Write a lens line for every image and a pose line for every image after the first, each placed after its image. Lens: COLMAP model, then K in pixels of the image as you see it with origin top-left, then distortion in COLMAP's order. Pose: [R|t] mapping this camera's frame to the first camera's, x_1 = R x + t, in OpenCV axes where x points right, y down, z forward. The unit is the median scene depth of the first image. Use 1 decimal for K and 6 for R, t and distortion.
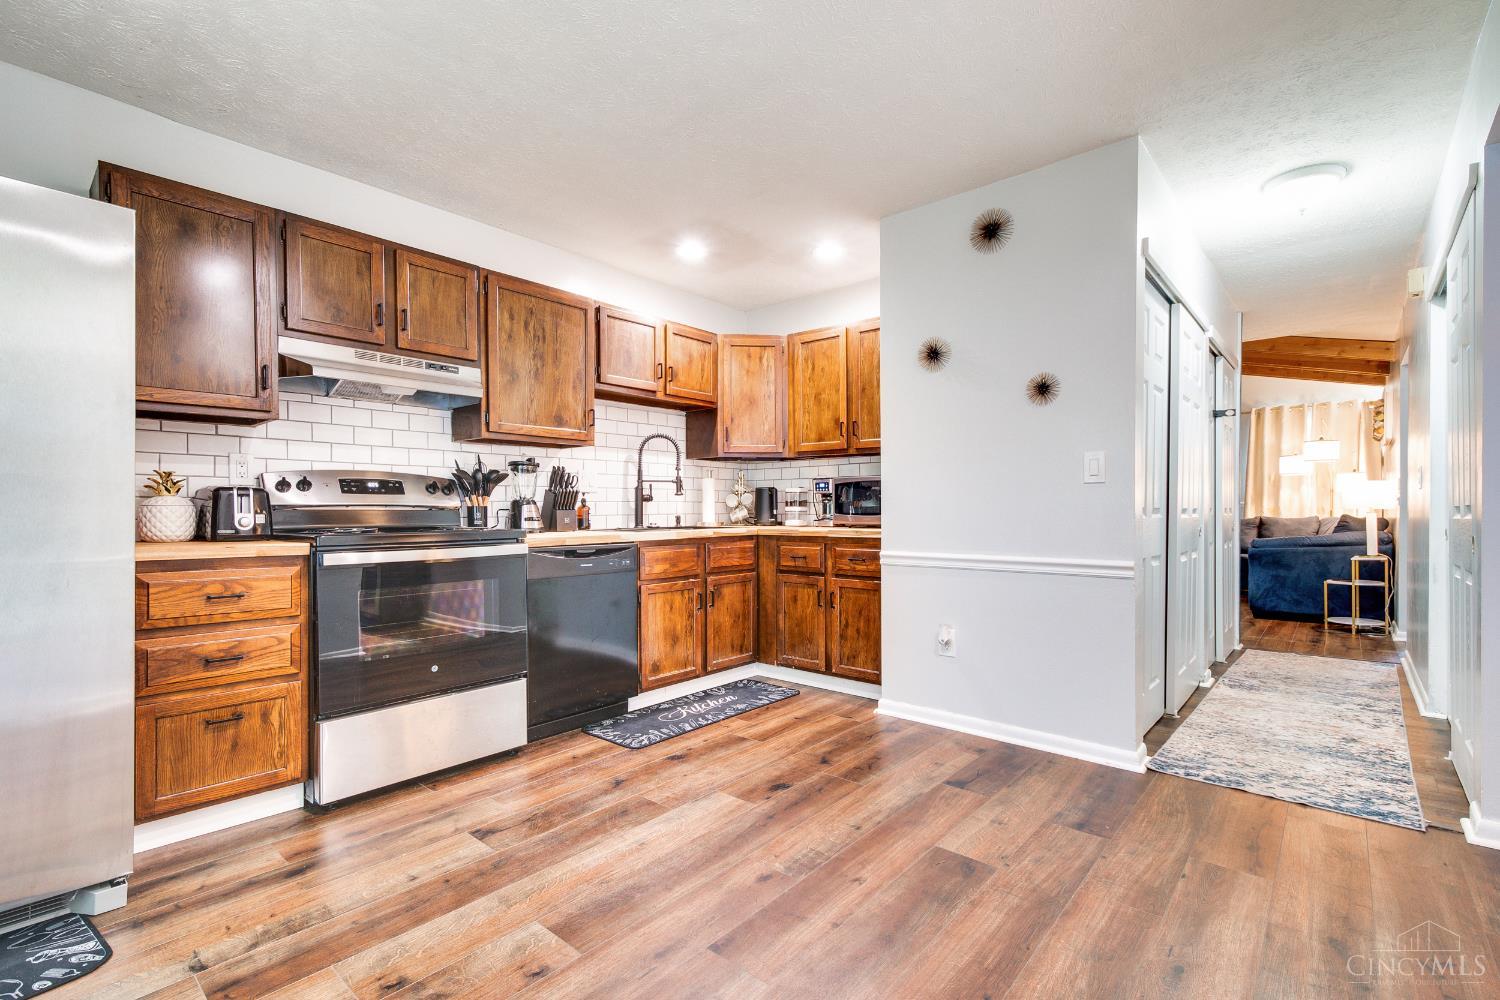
lens RADIAL K [[674.1, 0, 749.1], [0, 674.1, 516.4], [0, 0, 1]] dist [0.021826, -0.009232]
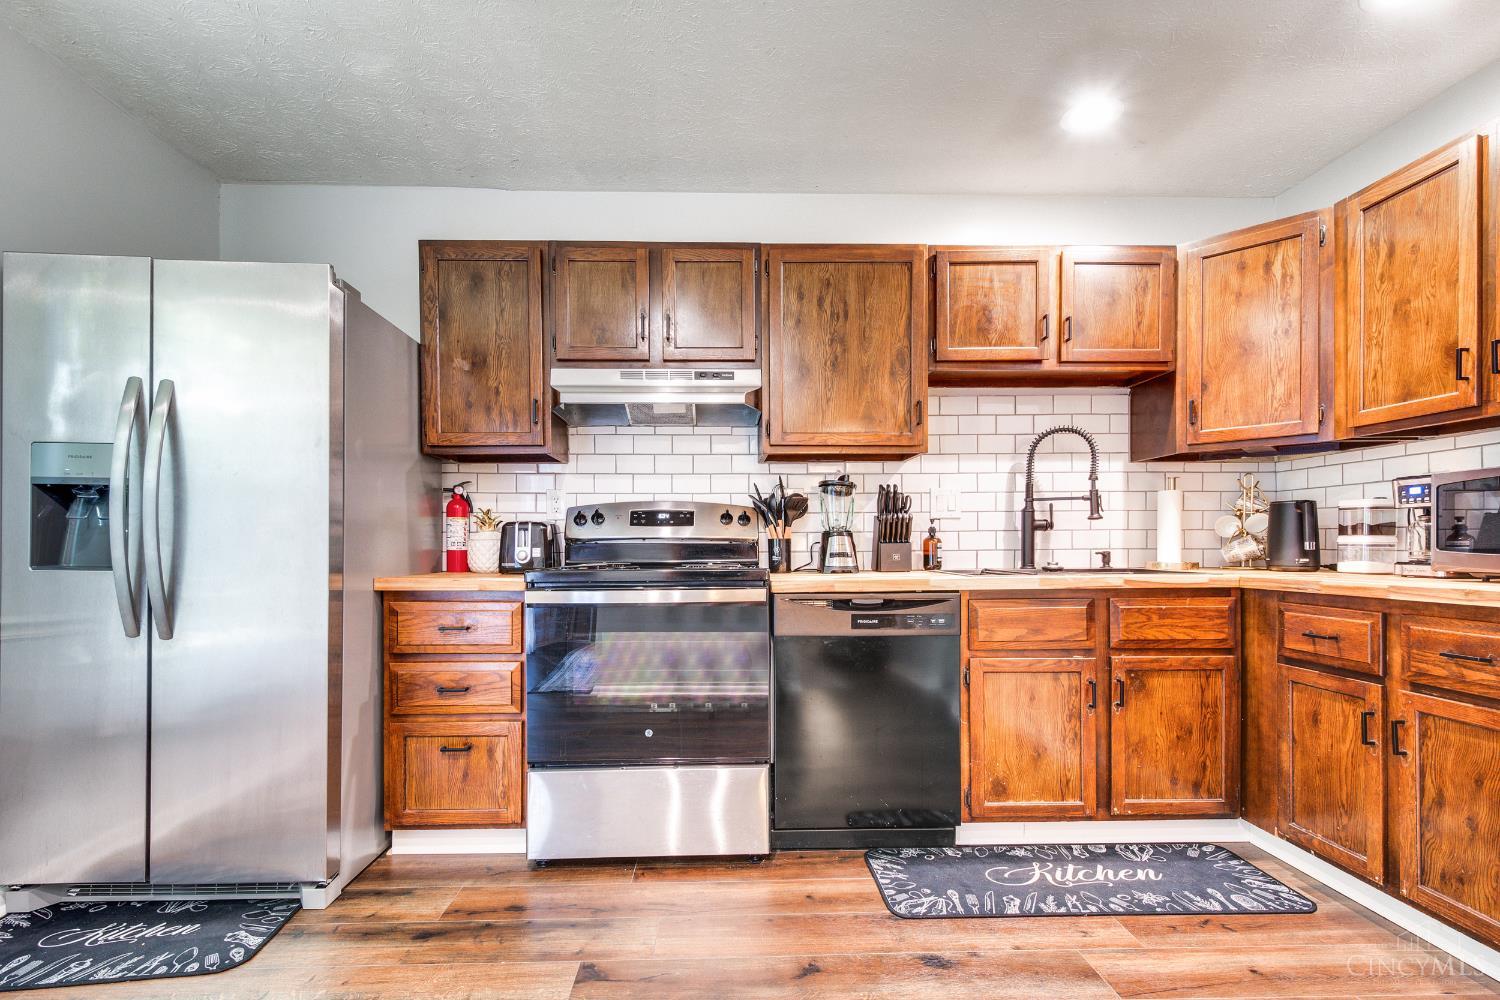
lens RADIAL K [[695.4, 0, 741.3], [0, 695.4, 551.8], [0, 0, 1]] dist [0.022393, -0.008661]
pose [[0.682944, 0.007590, -0.730432, 0.194200], [-0.005116, 0.999971, 0.005608, -0.003787], [0.730453, -0.000093, 0.682963, 0.401434]]
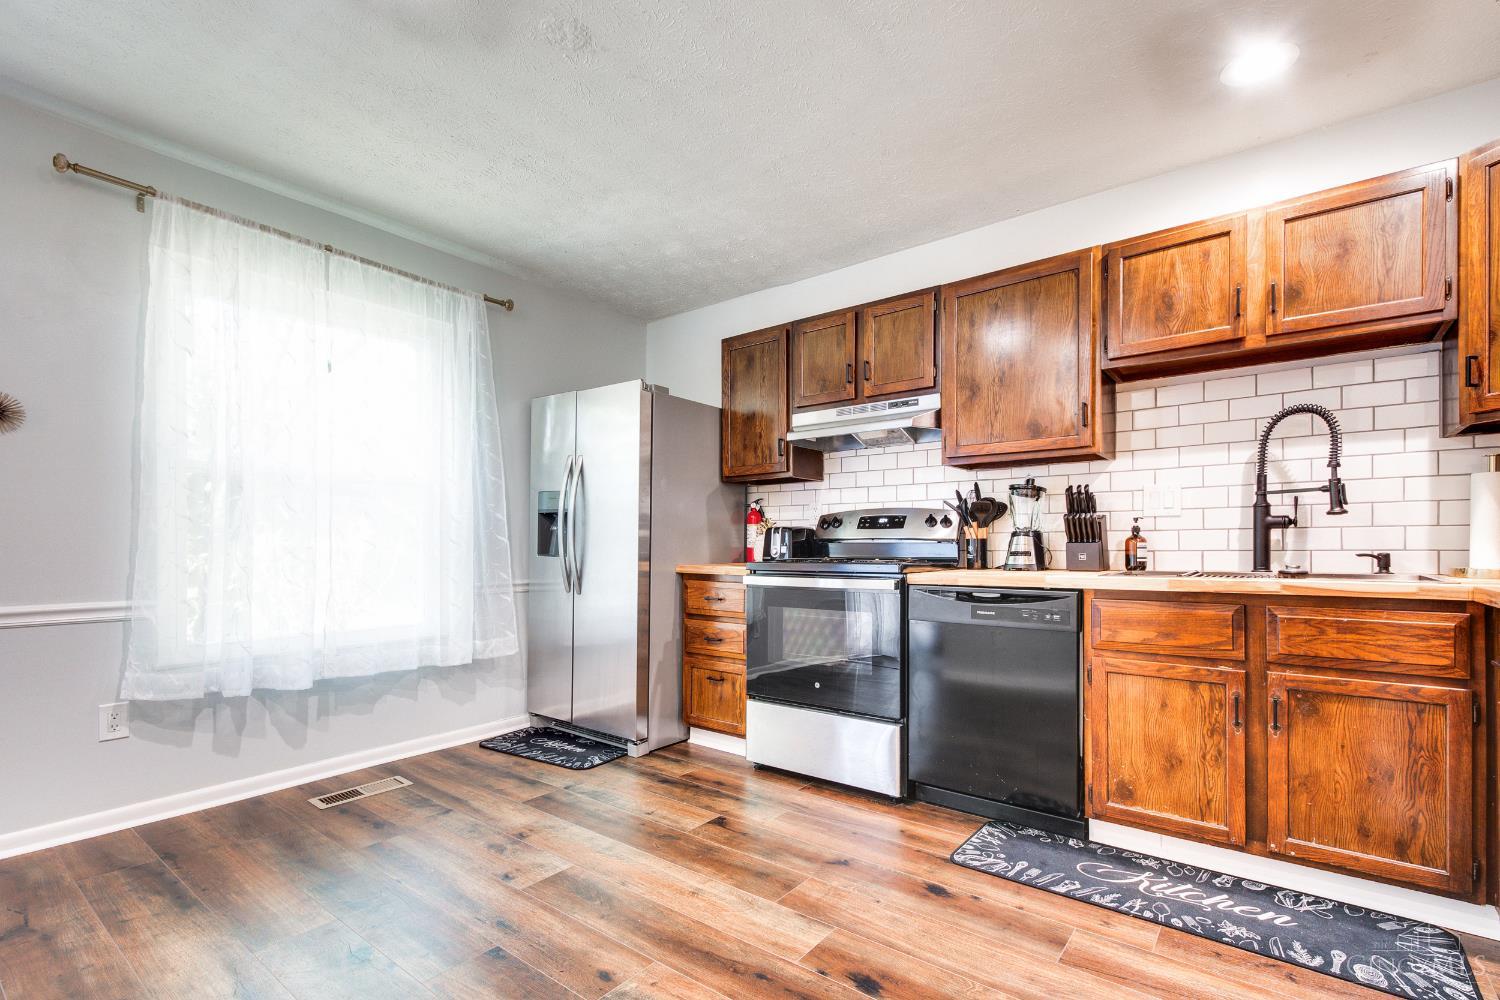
lens RADIAL K [[686.4, 0, 756.8], [0, 686.4, 547.2], [0, 0, 1]] dist [0.023489, -0.009702]
pose [[0.060535, 0.006542, -0.998145, 0.532707], [-0.007791, 0.999951, 0.006081, -0.007183], [0.998136, 0.007408, 0.060583, 0.671457]]
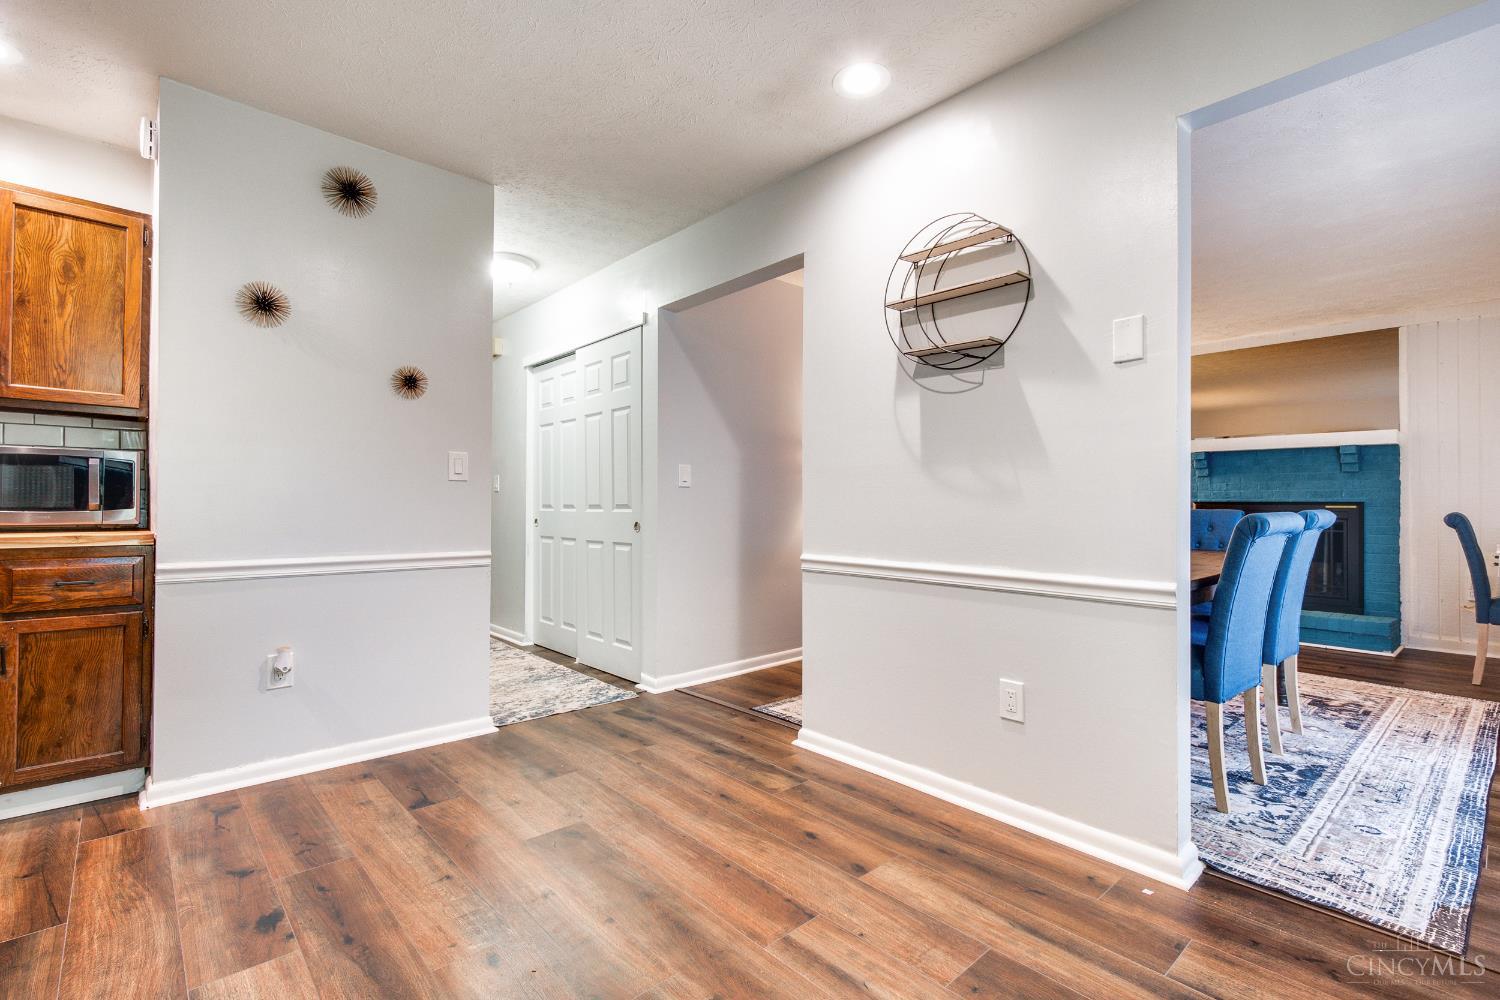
lens RADIAL K [[684.1, 0, 755.3], [0, 684.1, 504.5], [0, 0, 1]] dist [0.027085, -0.009287]
pose [[0.111414, 0.005819, 0.993757, -0.454968], [0.001193, 0.999981, -0.005989, -0.003285], [-0.993773, 0.001853, 0.111405, 0.353523]]
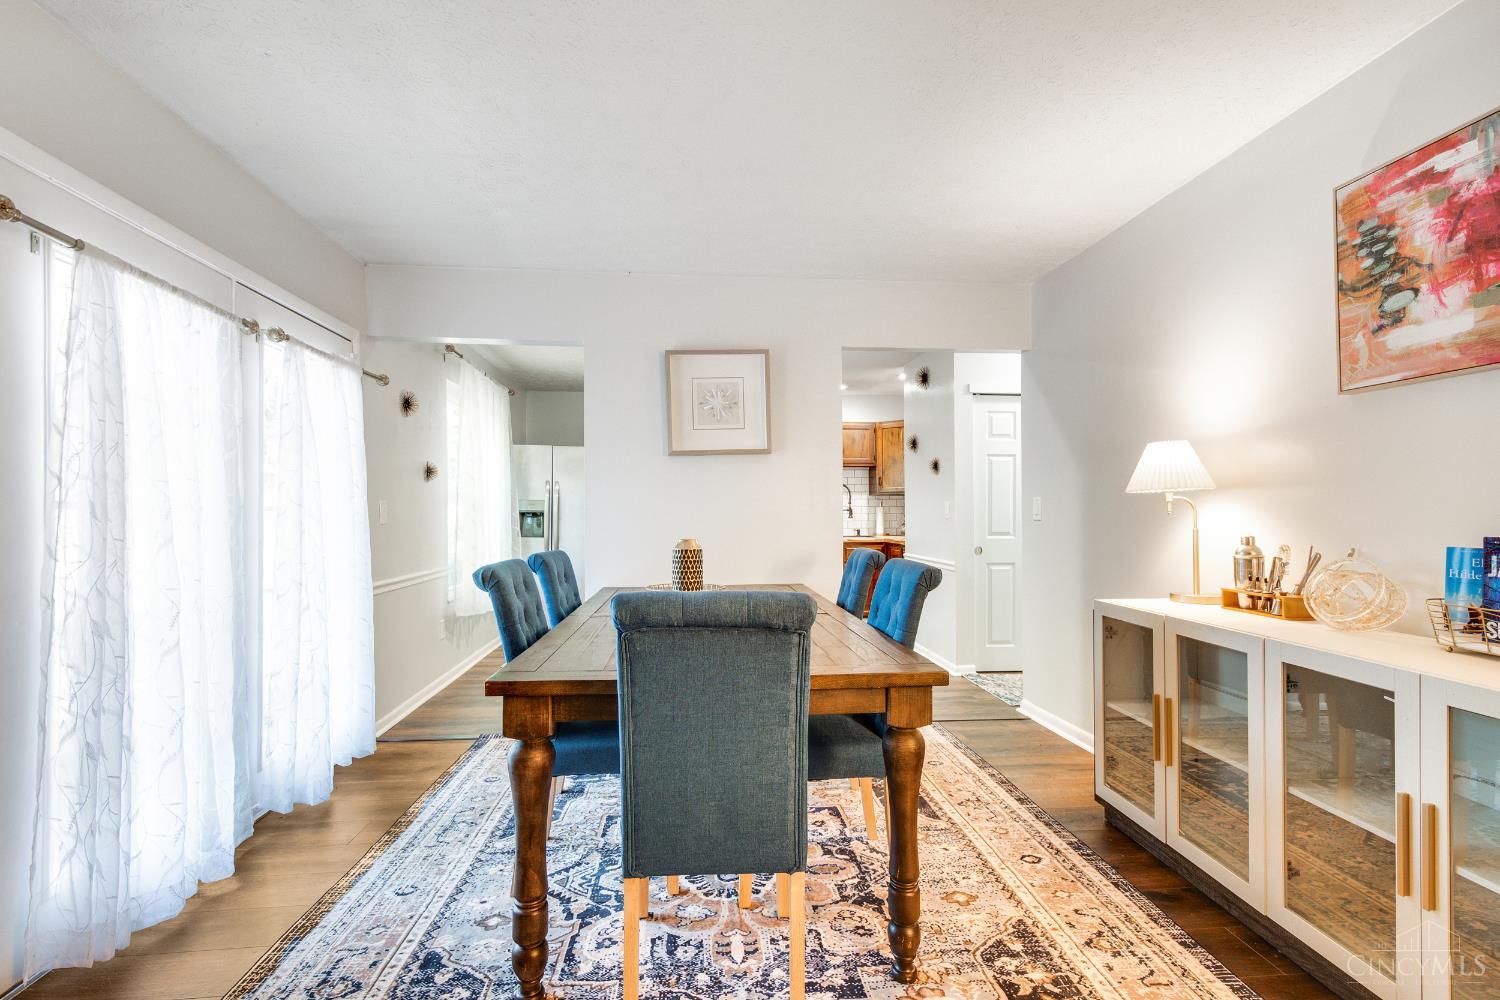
lens RADIAL K [[674.1, 0, 749.1], [0, 674.1, 516.4], [0, 0, 1]] dist [0.021826, -0.009232]
pose [[0.728378, 0.004826, -0.685158, 1.183838], [-0.005025, 0.999986, 0.001701, -0.048331], [0.685157, 0.002204, 0.728392, -0.604773]]
